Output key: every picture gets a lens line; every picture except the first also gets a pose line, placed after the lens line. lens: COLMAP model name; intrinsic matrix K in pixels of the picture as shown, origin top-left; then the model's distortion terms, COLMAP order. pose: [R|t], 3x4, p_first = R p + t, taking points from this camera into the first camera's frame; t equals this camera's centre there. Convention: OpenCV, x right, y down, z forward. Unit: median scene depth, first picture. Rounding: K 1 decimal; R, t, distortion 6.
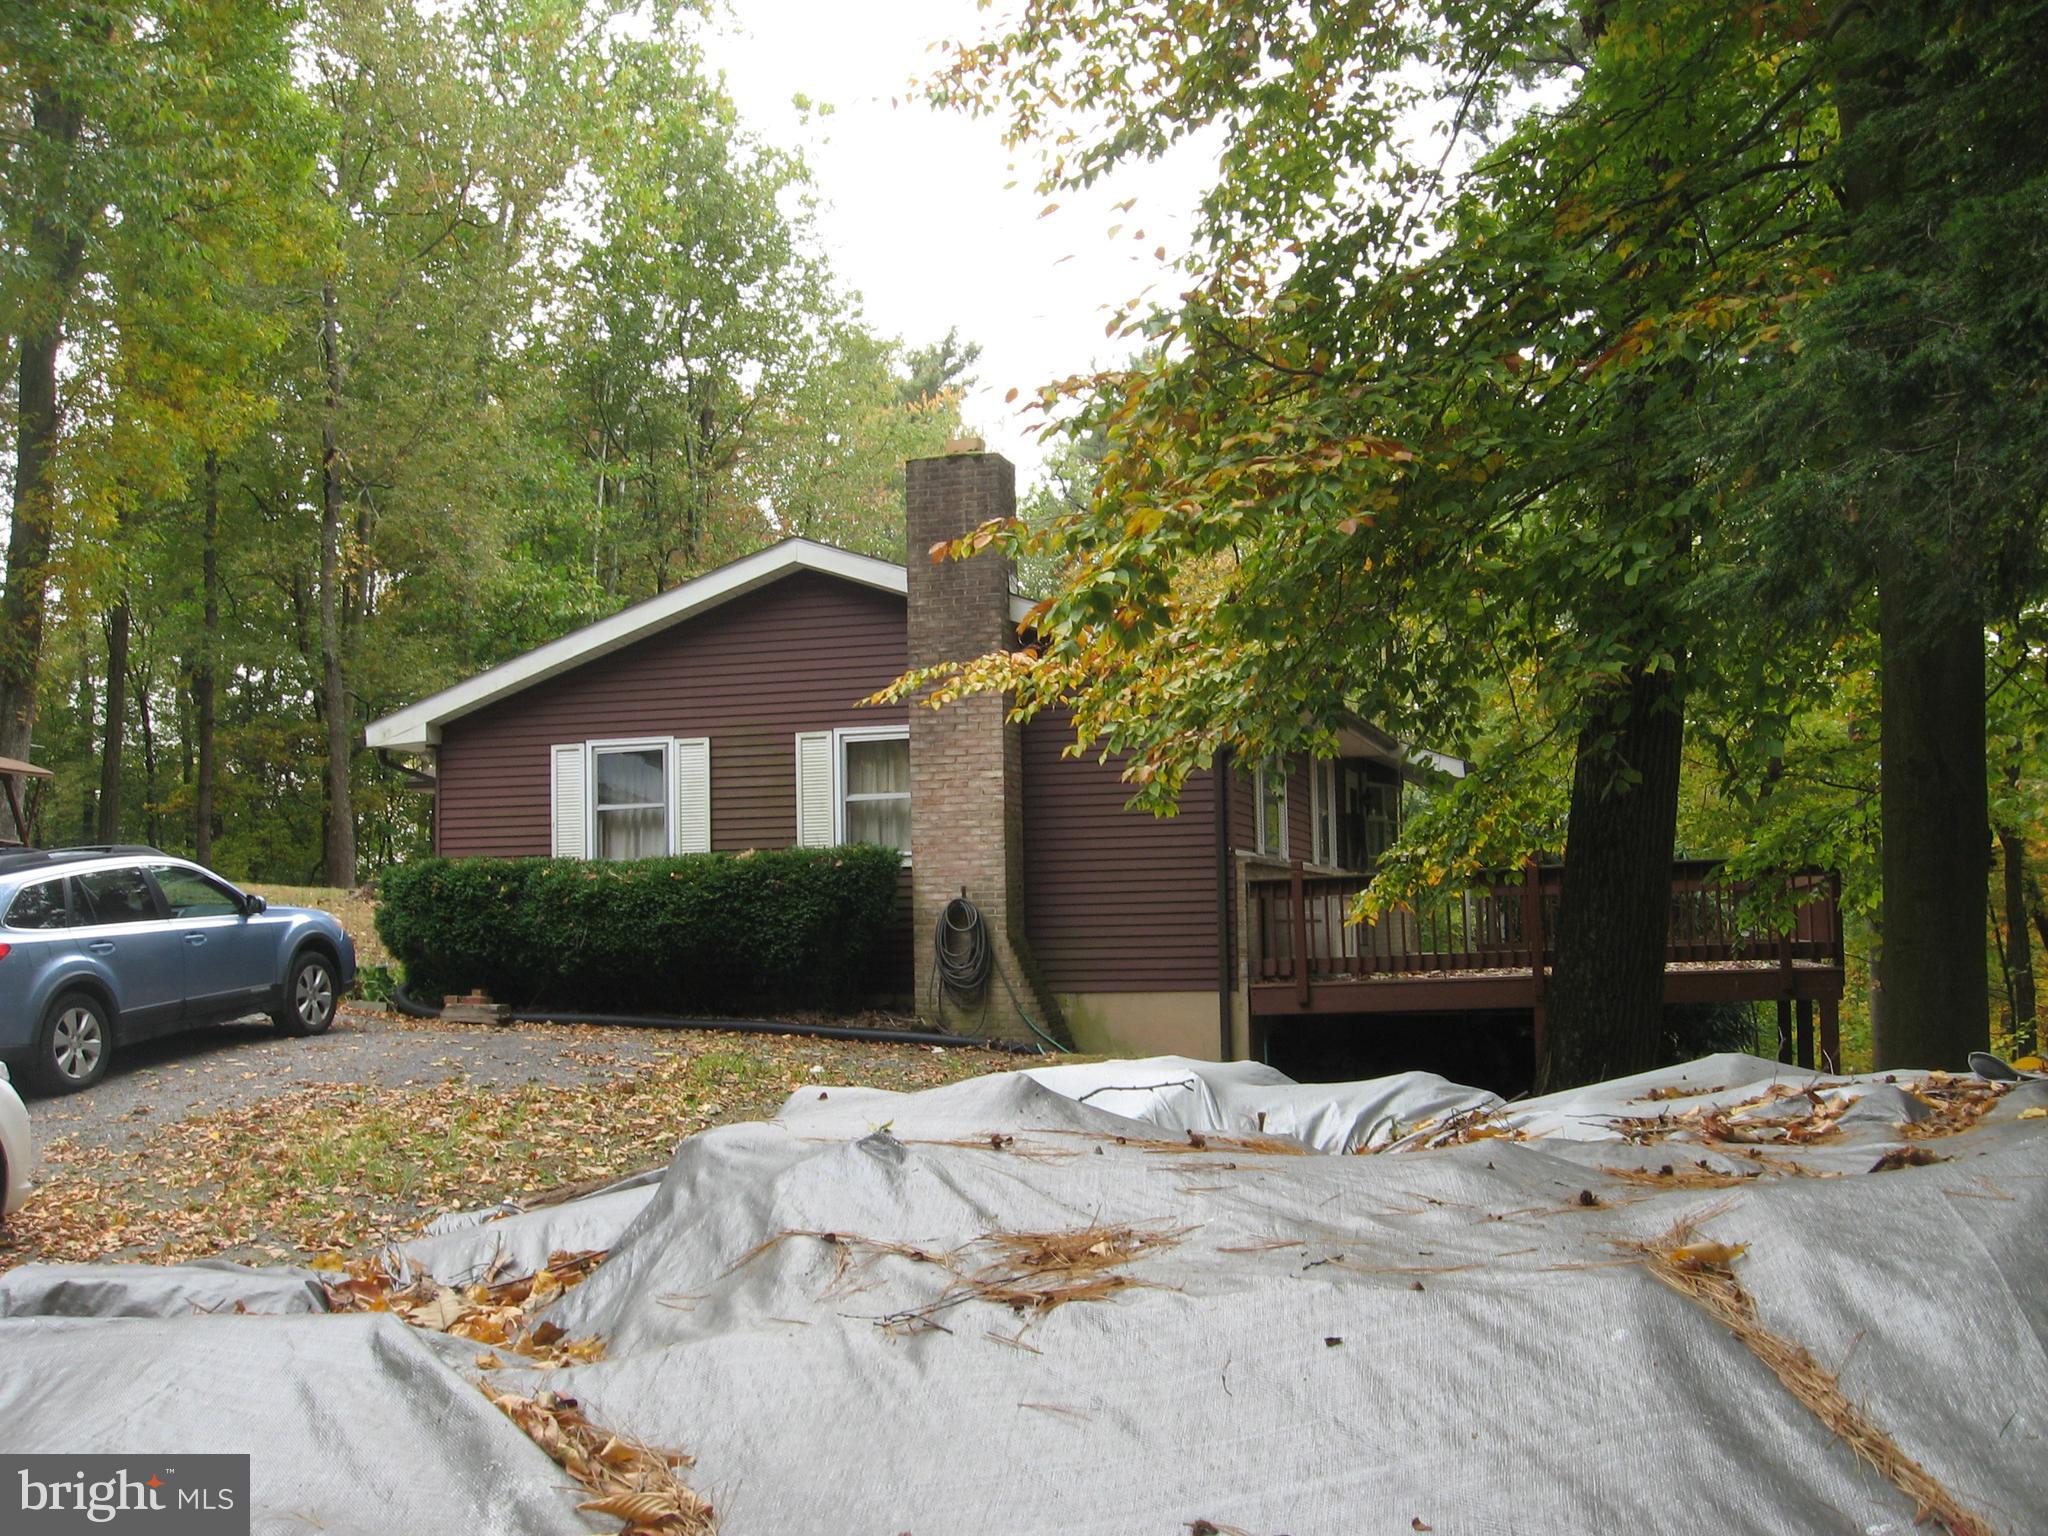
lens RADIAL K [[2142.9, 0, 1024.0], [0, 2142.9, 768.0], [0, 0, 1]] dist [-0.146220, 0.104645]
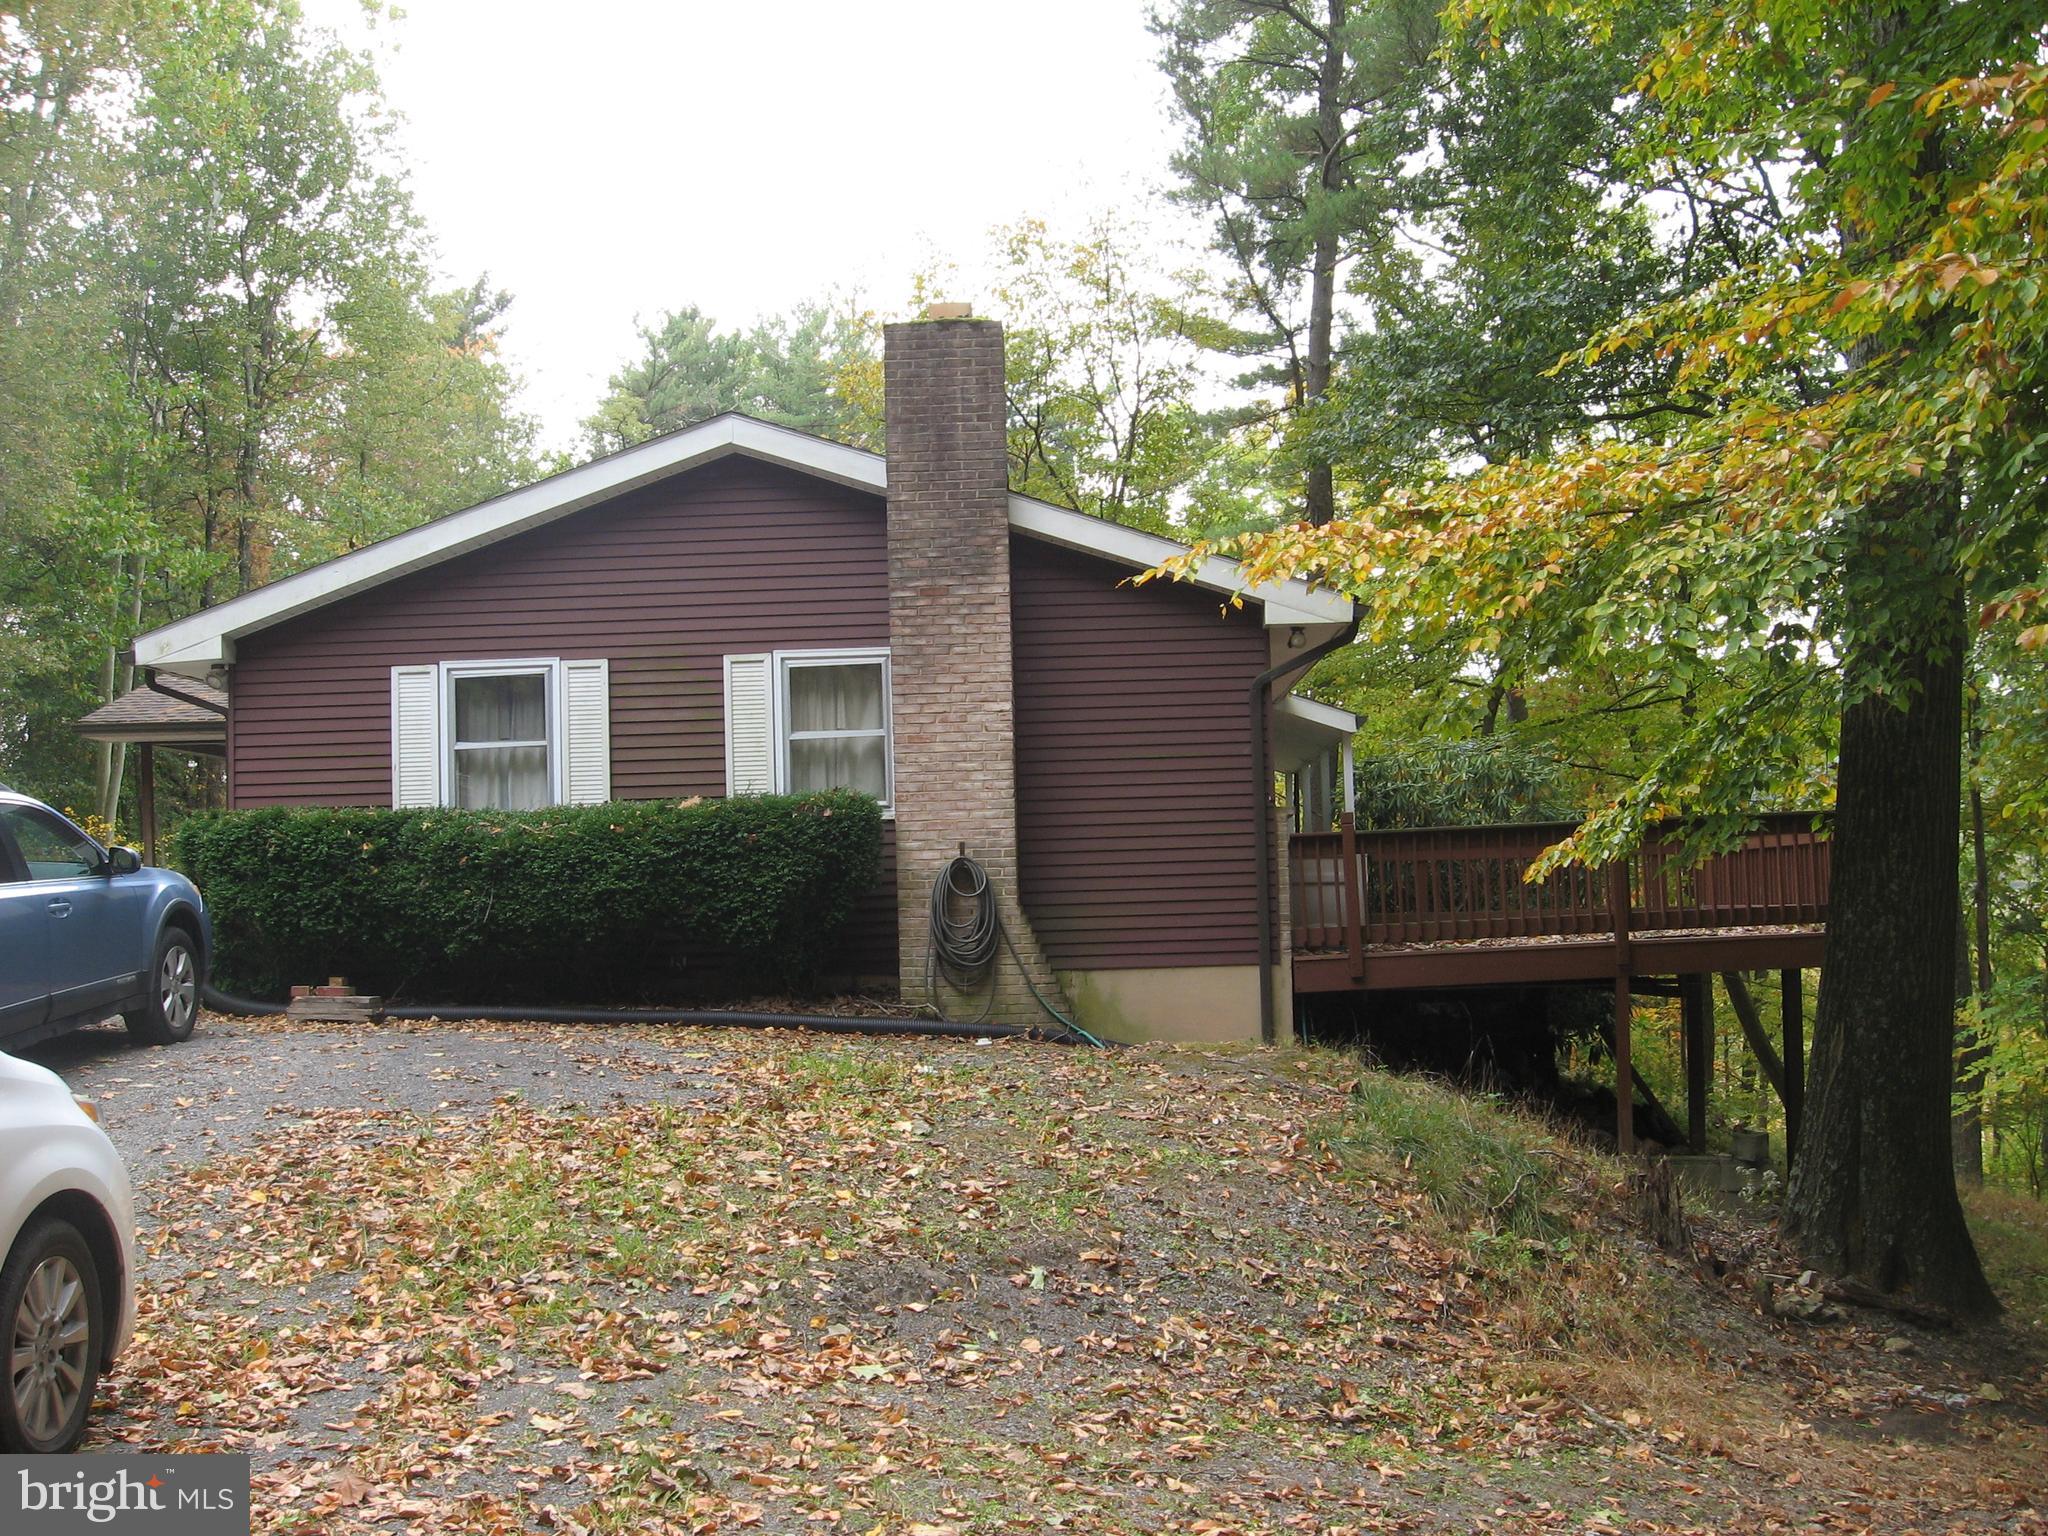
lens RADIAL K [[2142.9, 0, 1024.0], [0, 2142.9, 768.0], [0, 0, 1]] dist [-0.146220, 0.104645]
pose [[0.964307, 0.009714, 0.264609, -0.213406], [-0.010954, 0.999935, 0.003212, 0.022759], [-0.264561, -0.005996, 0.964350, 0.192298]]
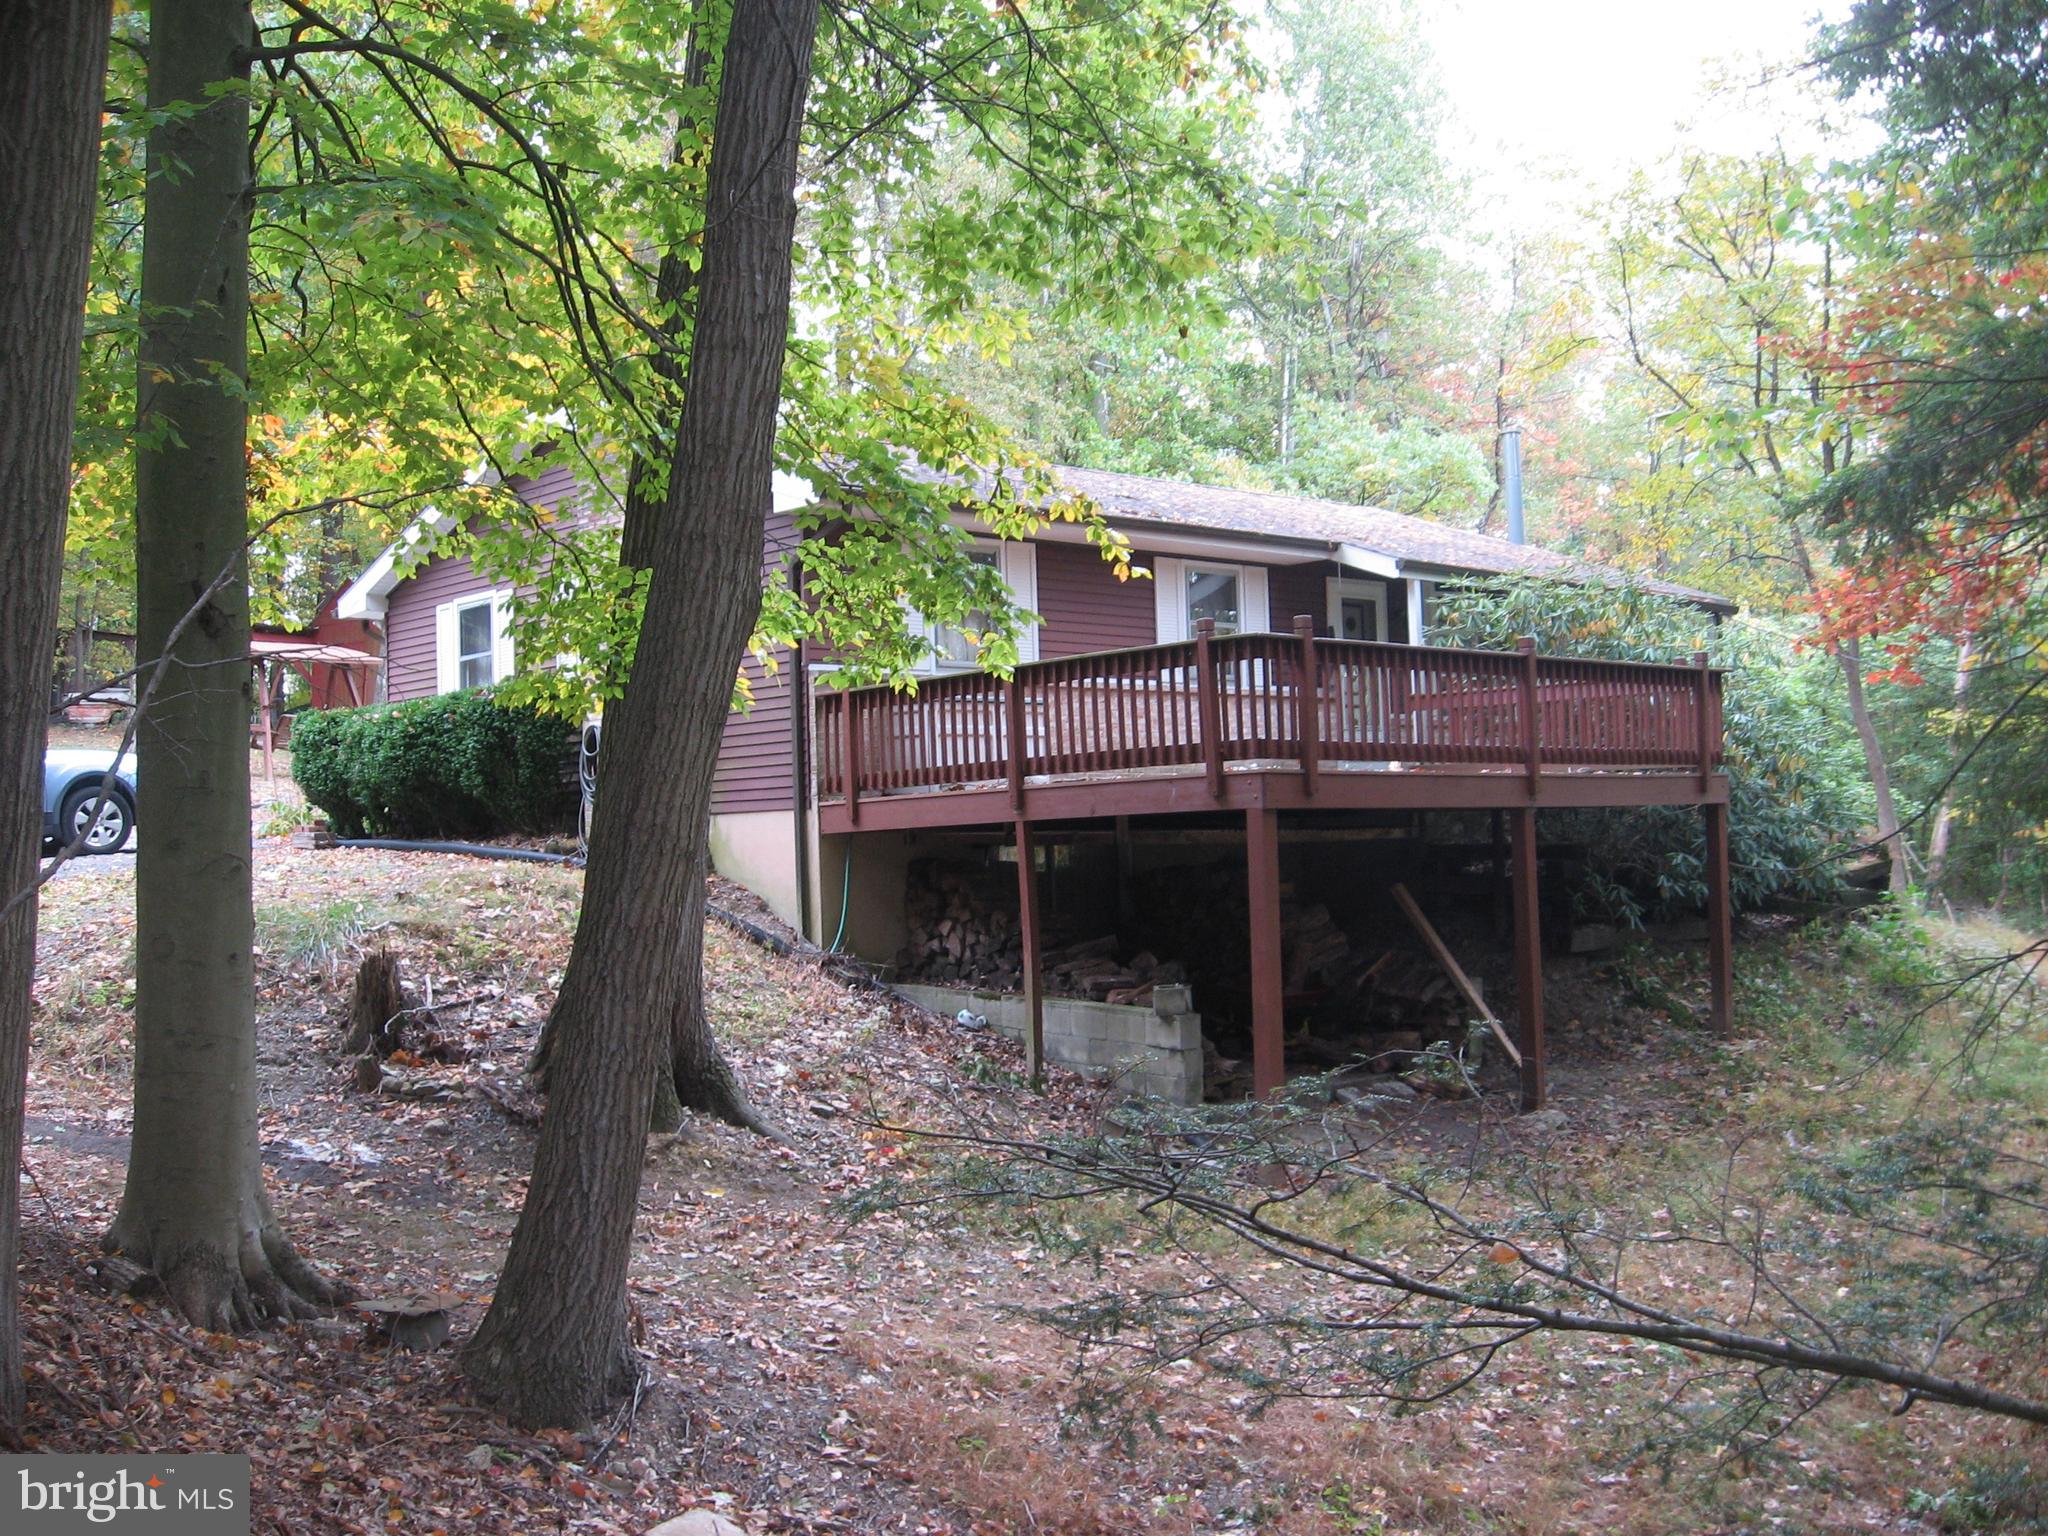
lens RADIAL K [[2142.9, 0, 1024.0], [0, 2142.9, 768.0], [0, 0, 1]] dist [-0.146220, 0.104645]
pose [[0.870773, -0.024230, -0.491087, 0.642604], [0.055140, 0.997297, 0.048565, 0.040519], [0.488583, -0.069368, 0.869756, 0.169589]]
